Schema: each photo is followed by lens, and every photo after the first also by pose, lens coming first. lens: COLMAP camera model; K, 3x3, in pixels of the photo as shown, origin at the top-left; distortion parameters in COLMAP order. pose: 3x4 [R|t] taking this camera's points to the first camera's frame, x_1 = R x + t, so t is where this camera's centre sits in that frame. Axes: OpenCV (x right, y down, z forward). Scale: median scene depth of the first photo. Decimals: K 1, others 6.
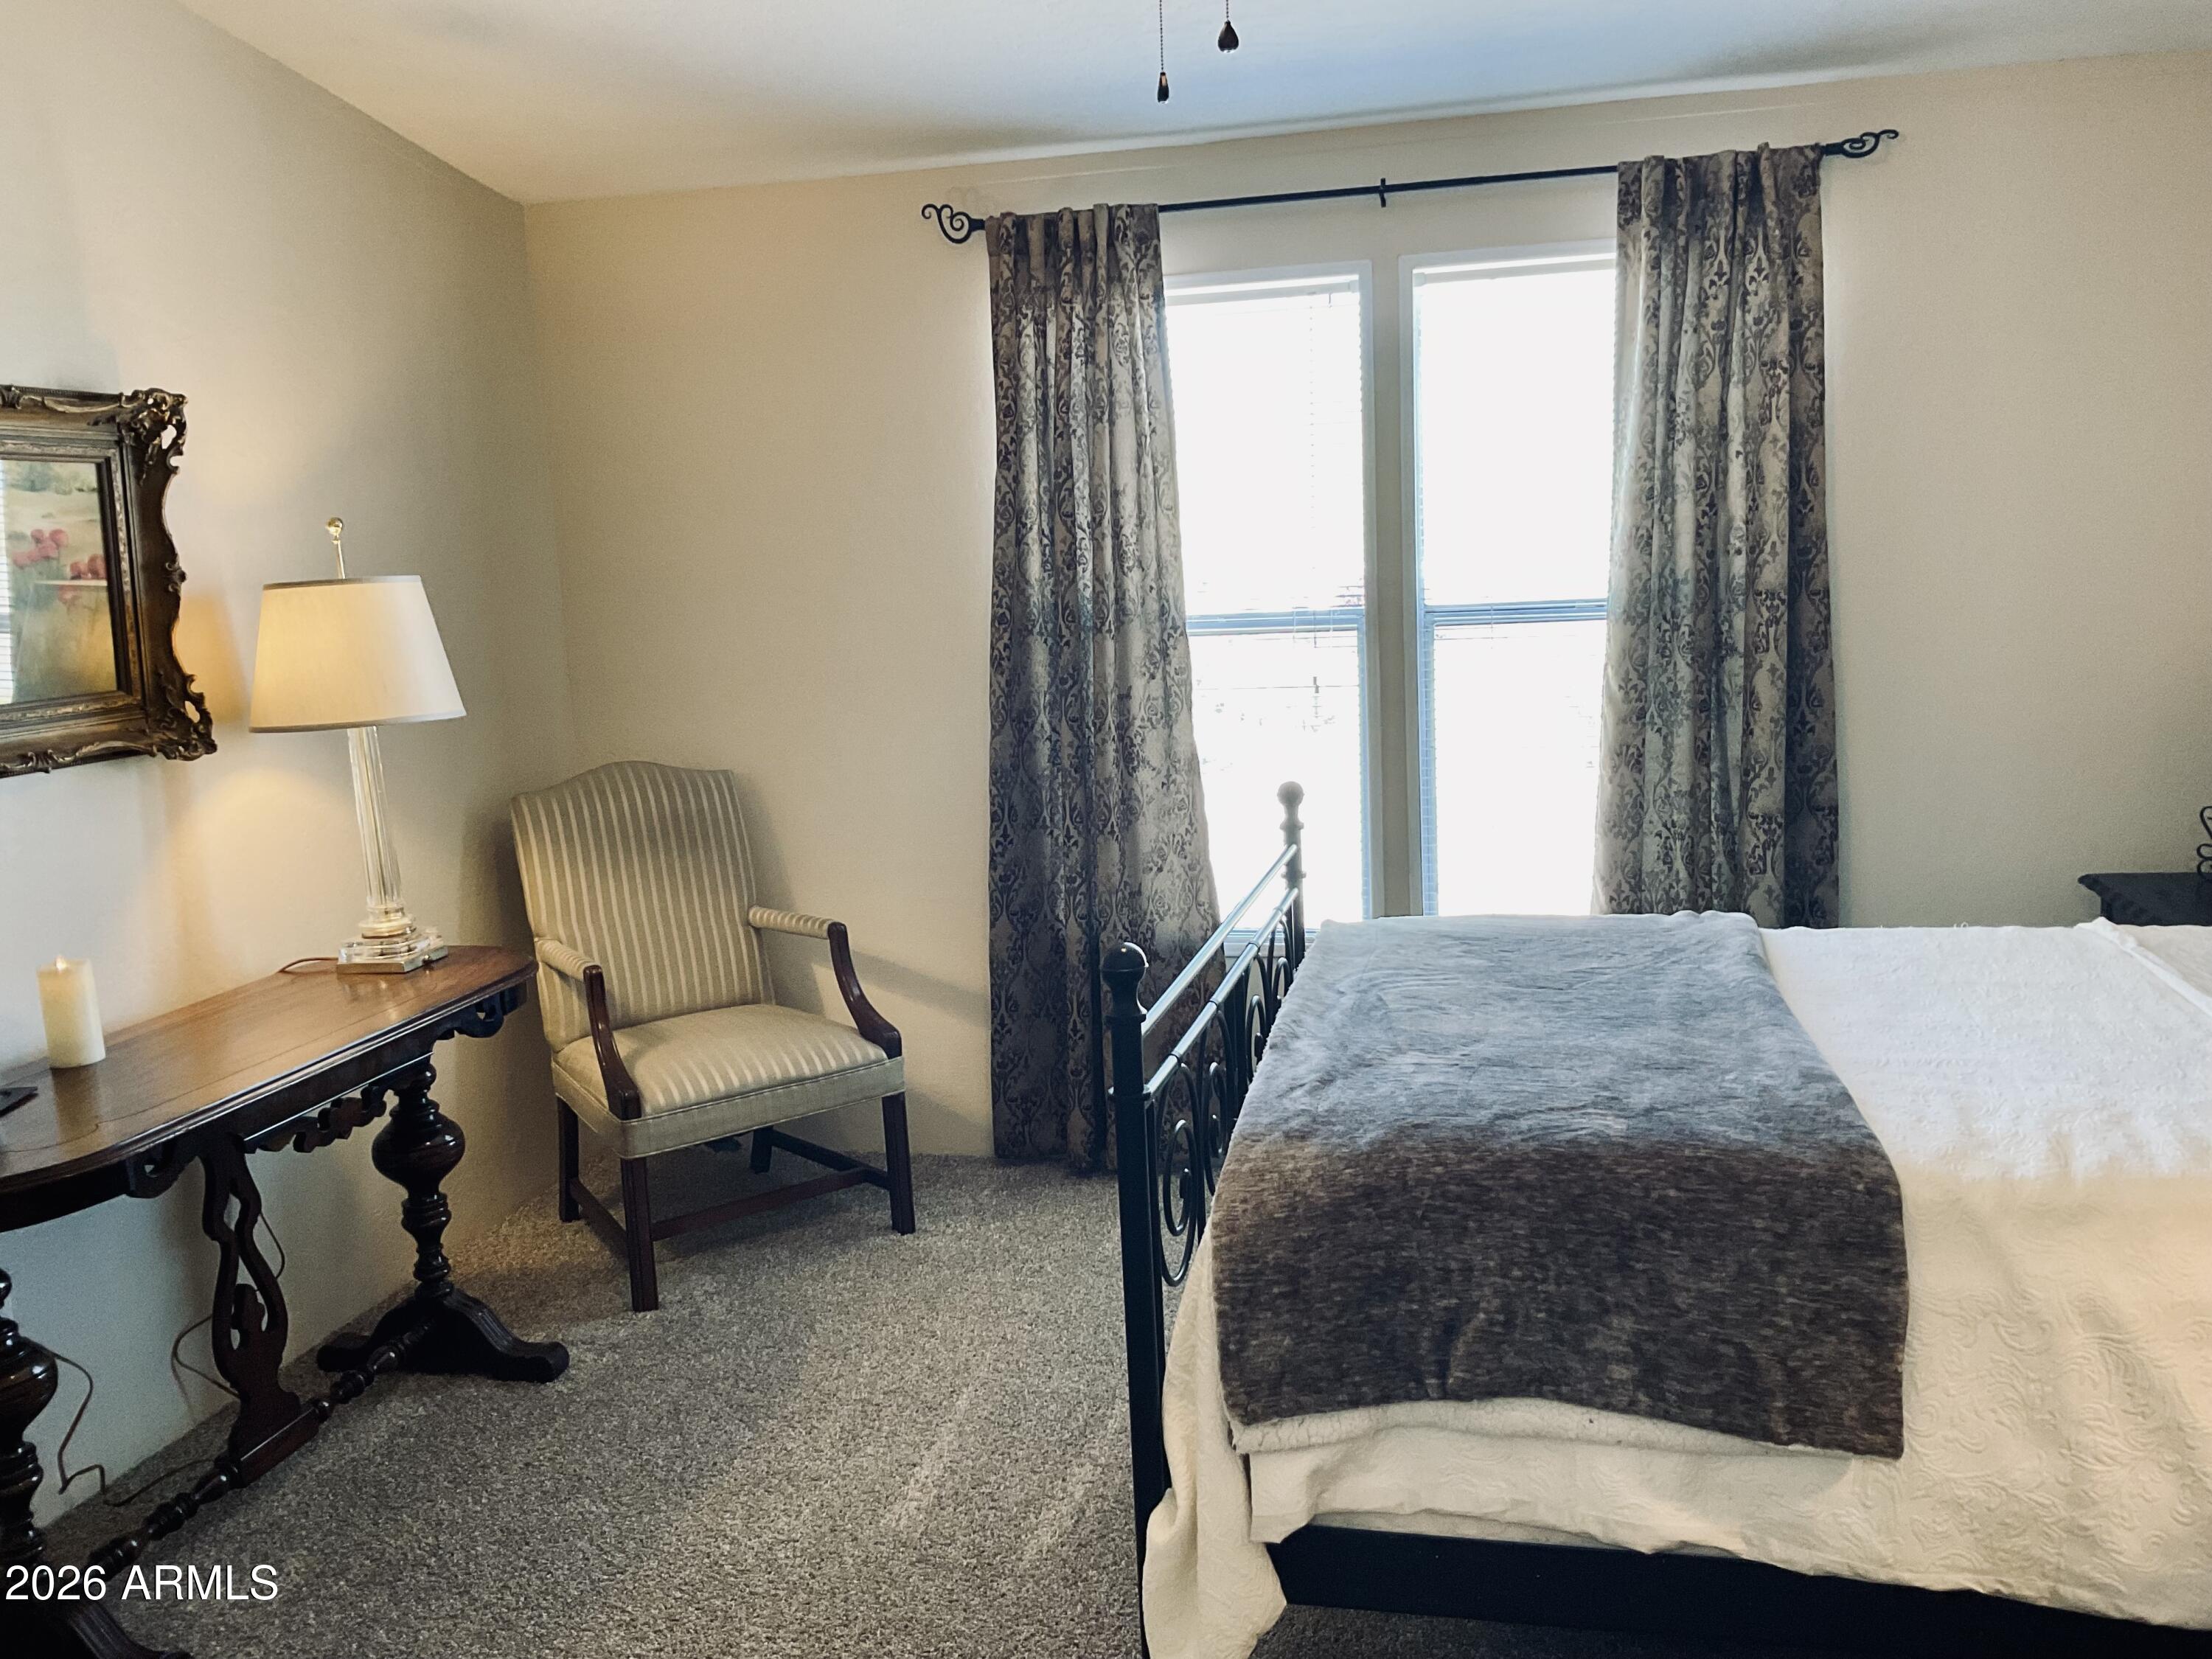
lens RADIAL K [[1864.7, 0, 1125.5], [0, 1864.7, 820.1], [0, 0, 1]] dist [0.082508, -0.166970]
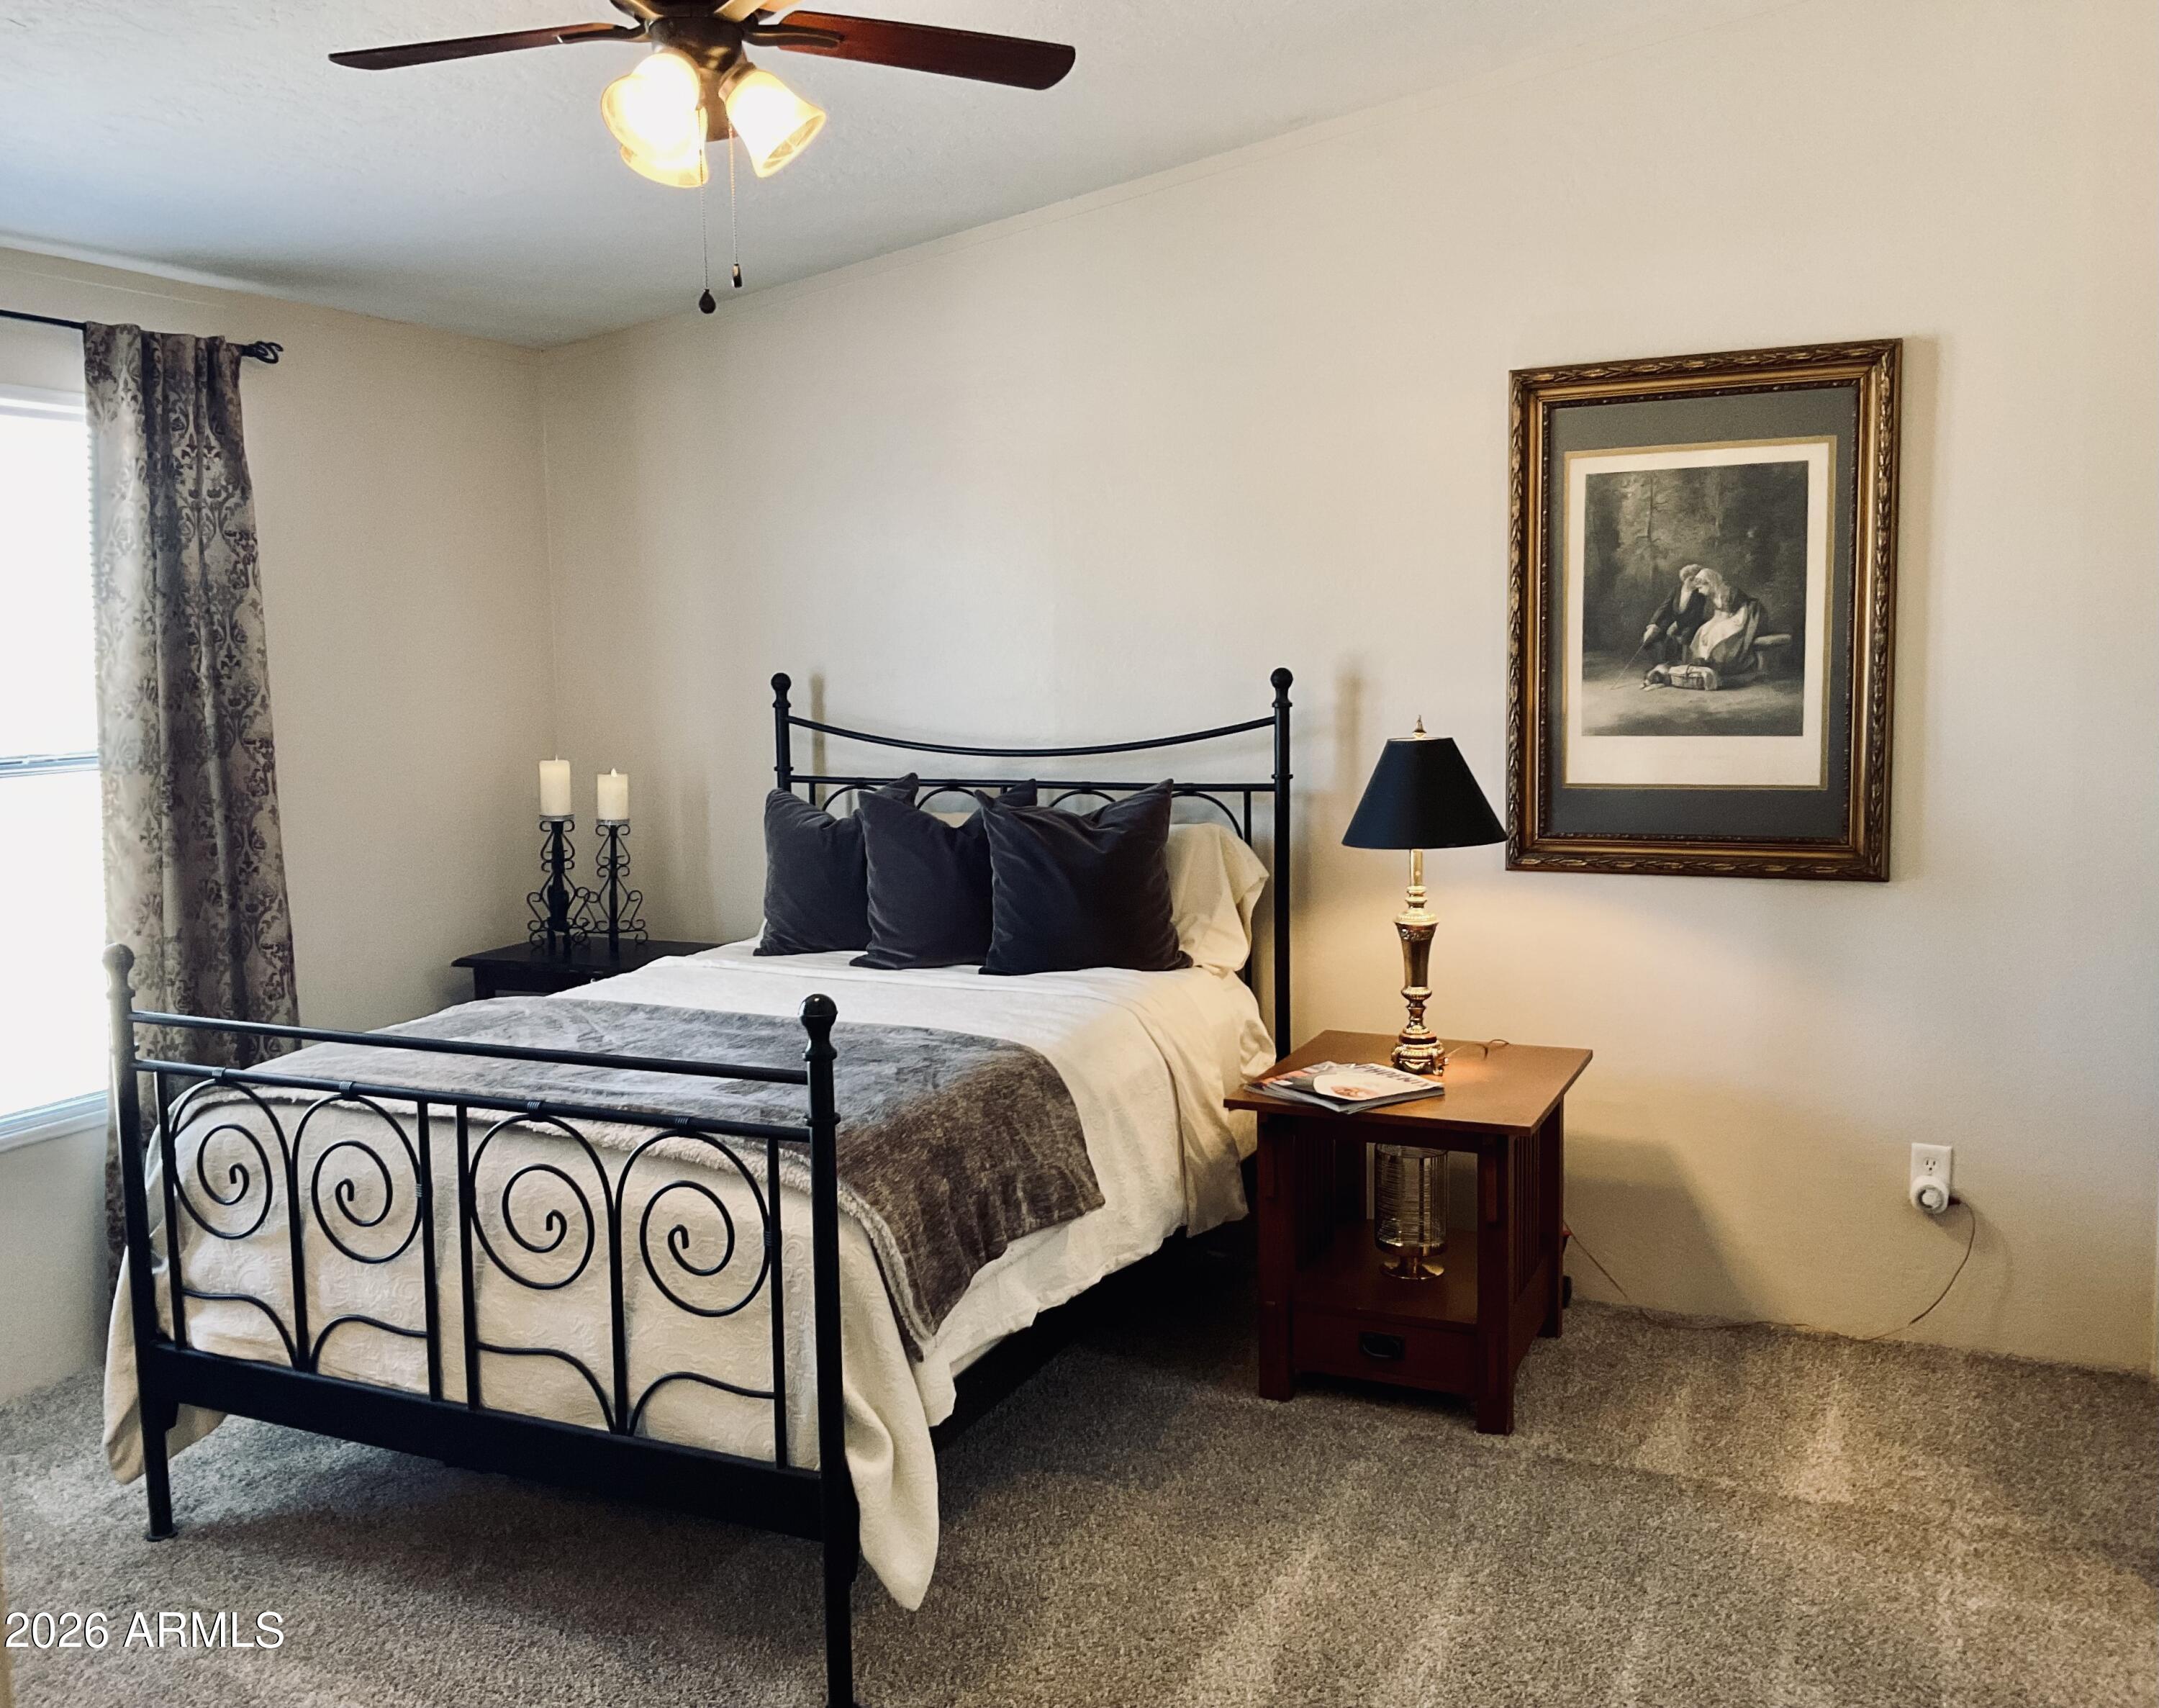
lens RADIAL K [[1960.9, 0, 1077.3], [0, 1960.9, 849.7], [0, 0, 1]] dist [0.017170, -0.008086]
pose [[0.192073, -0.072151, 0.978725, -0.694454], [0.158417, 0.986494, 0.041634, -0.031066], [-0.968510, 0.147050, 0.200909, 0.321209]]
